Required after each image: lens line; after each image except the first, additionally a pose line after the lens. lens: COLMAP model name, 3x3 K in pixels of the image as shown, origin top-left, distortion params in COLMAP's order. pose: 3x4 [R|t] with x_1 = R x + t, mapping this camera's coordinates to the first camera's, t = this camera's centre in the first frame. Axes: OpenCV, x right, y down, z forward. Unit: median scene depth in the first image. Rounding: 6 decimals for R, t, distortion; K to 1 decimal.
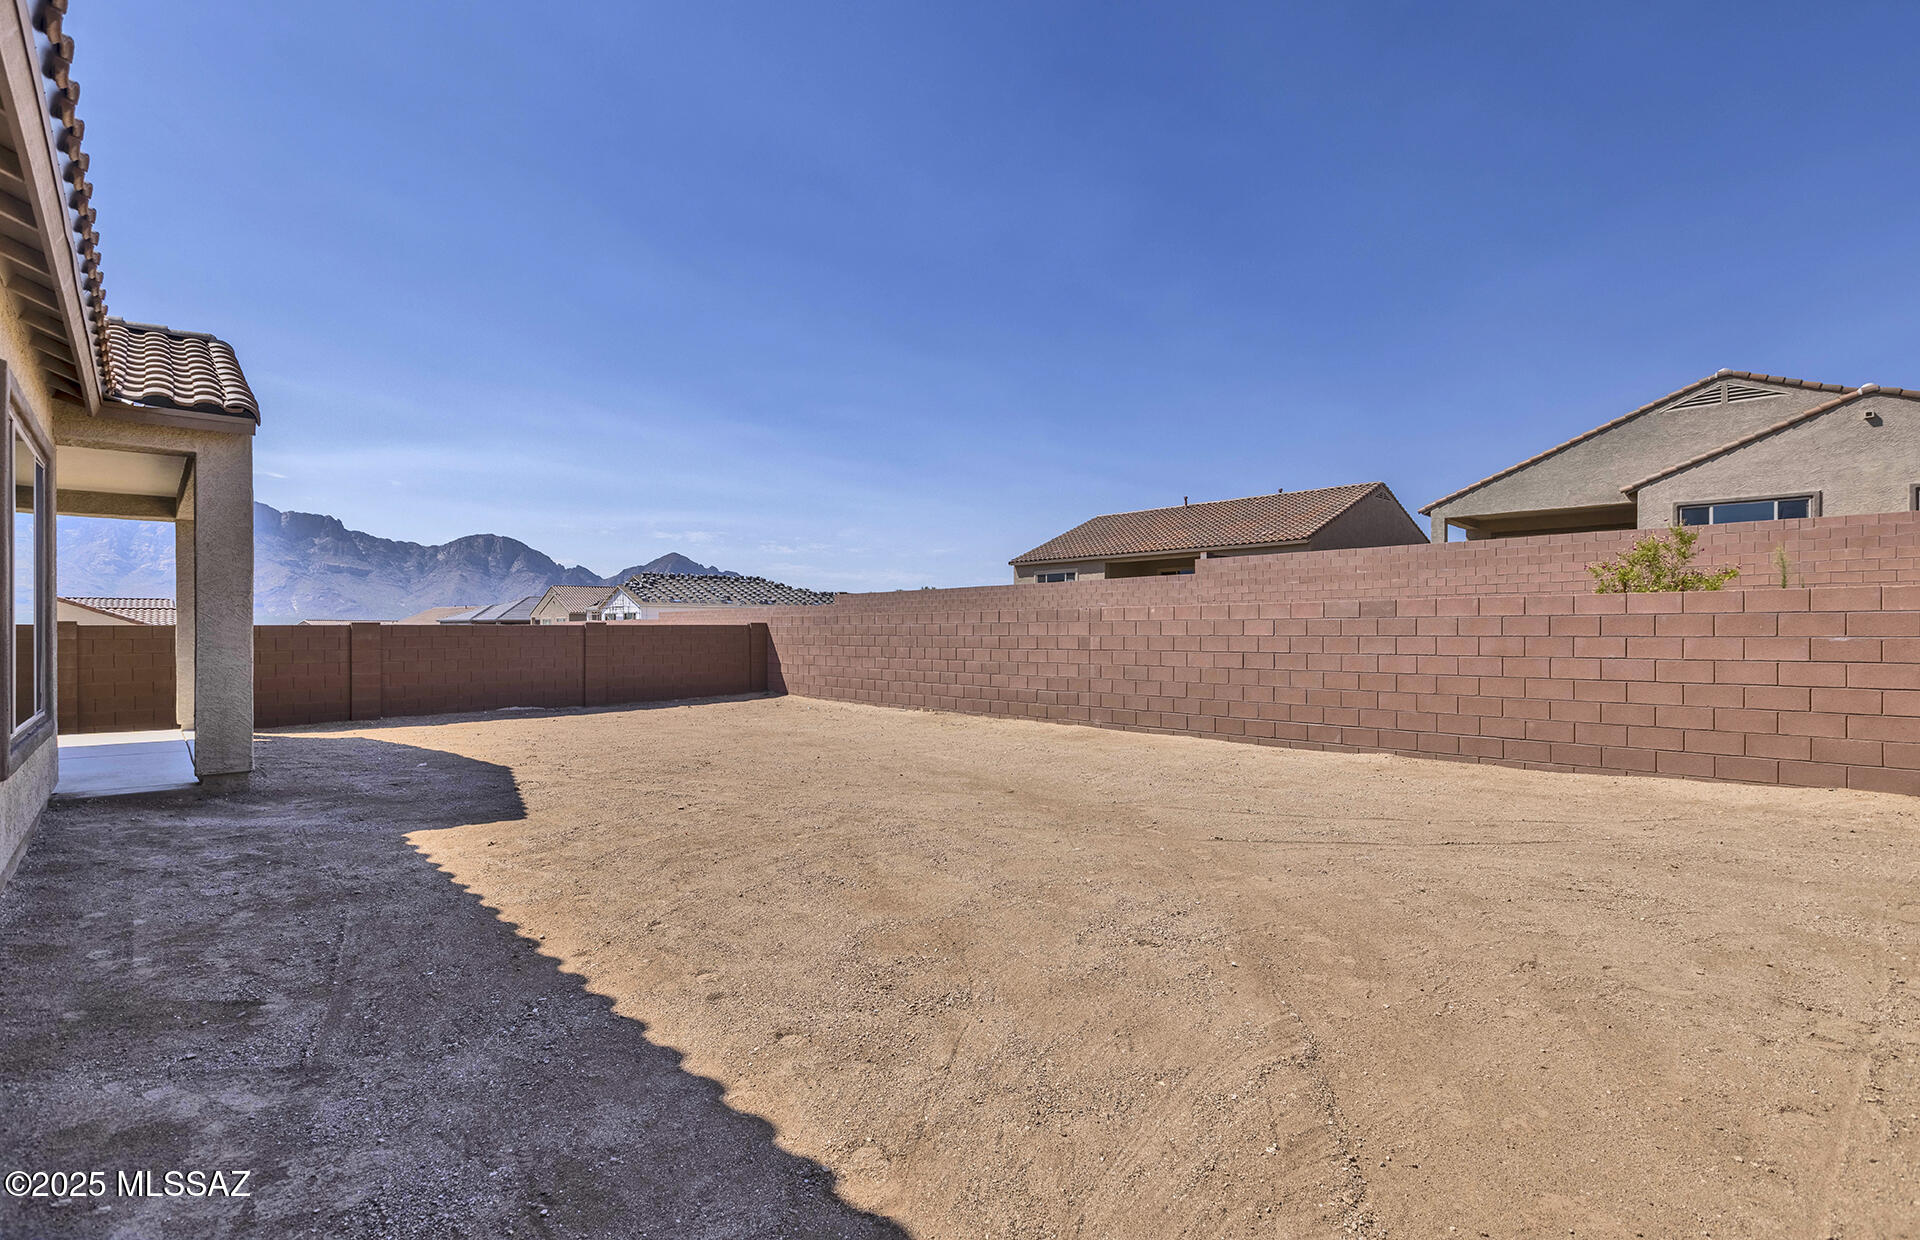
lens RADIAL K [[878.8, 0, 953.2], [0, 878.8, 639.1], [0, 0, 1]] dist [-0.000399, -0.000136]
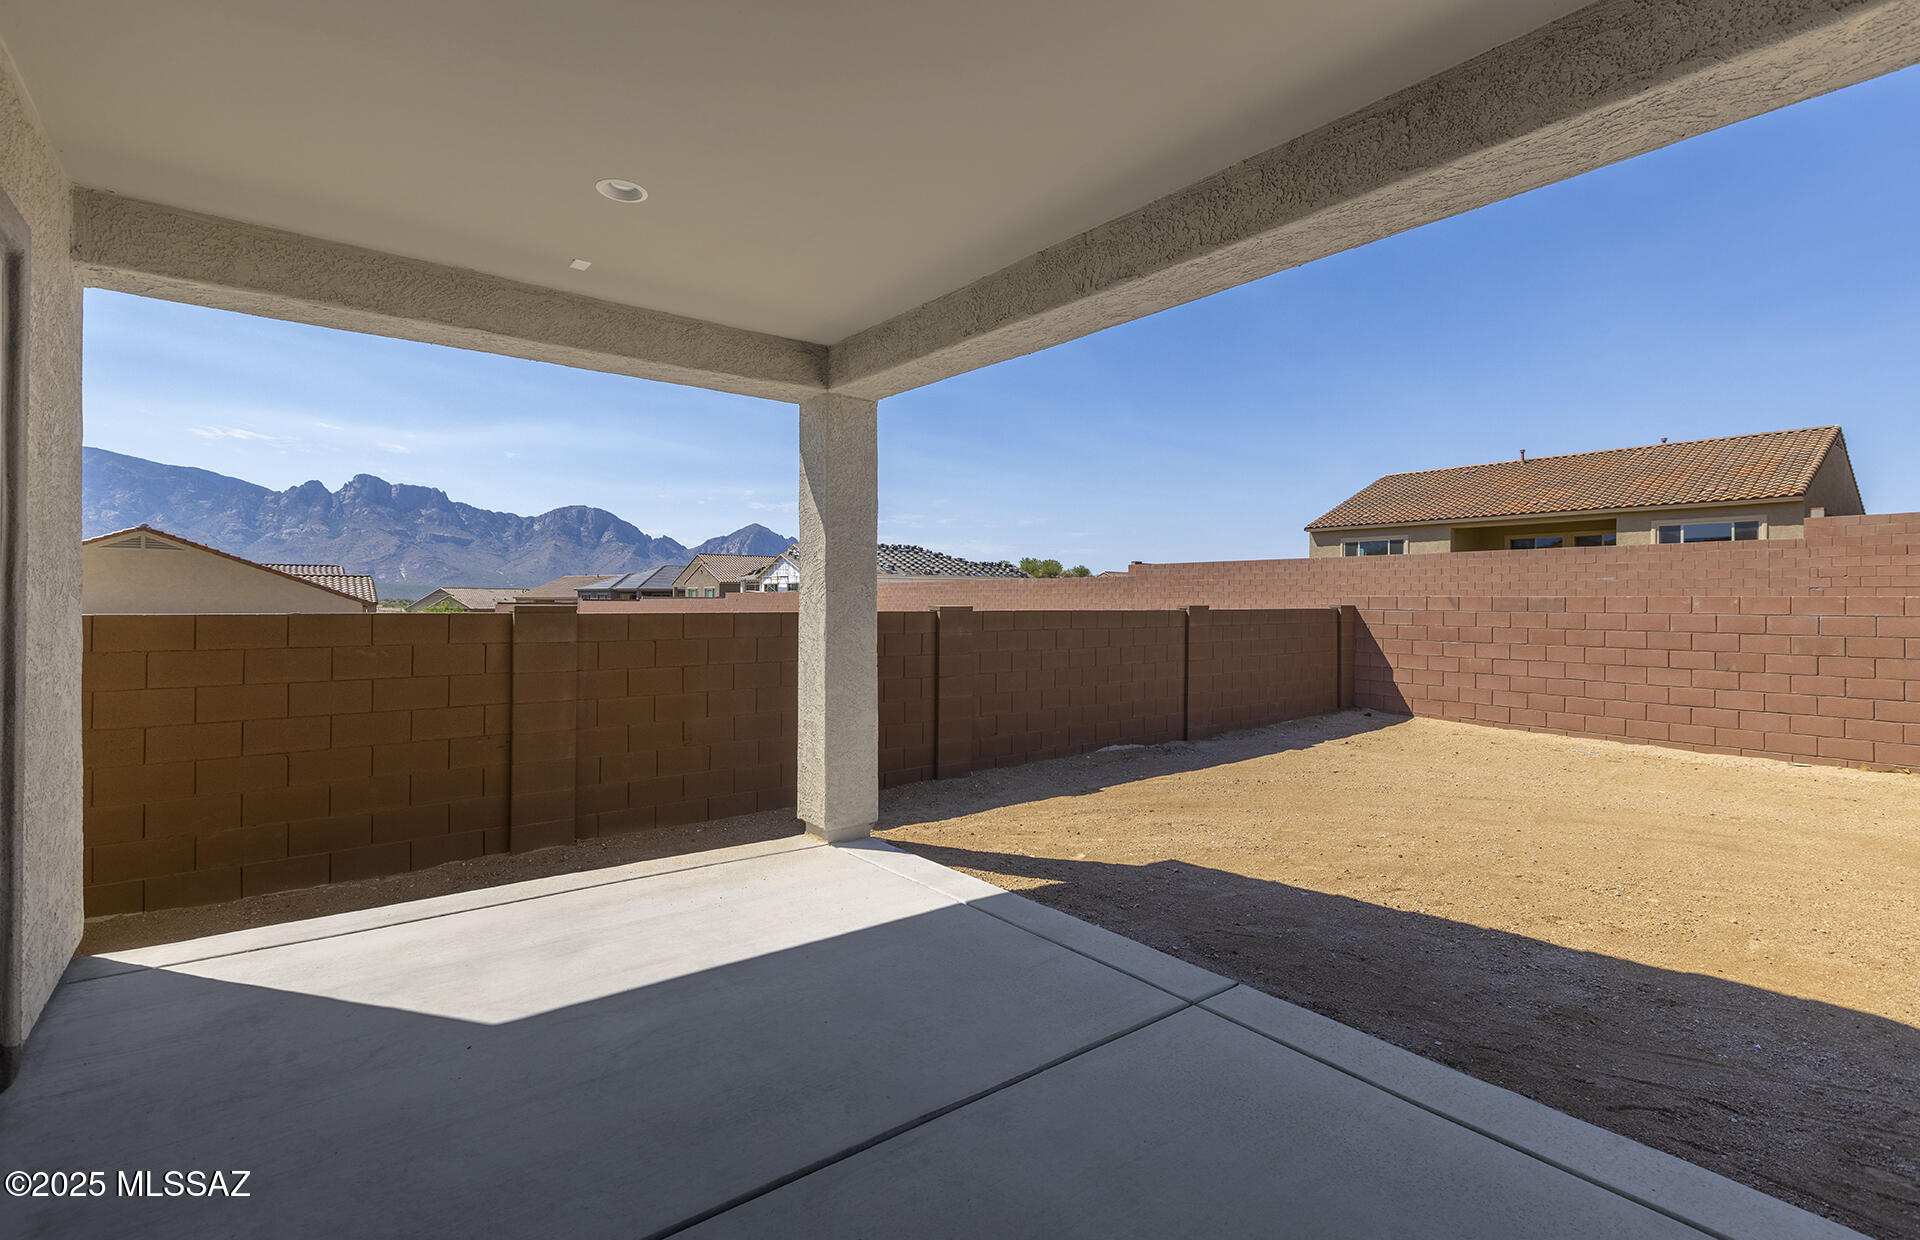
lens RADIAL K [[878.8, 0, 965.9], [0, 878.8, 593.8], [0, 0, 1]] dist [-0.000399, -0.000136]
pose [[0.997410, 0.007947, -0.071487, -0.116134], [-0.009323, 0.999777, -0.018927, -0.003050], [0.071321, 0.019544, 0.997262, 0.080540]]
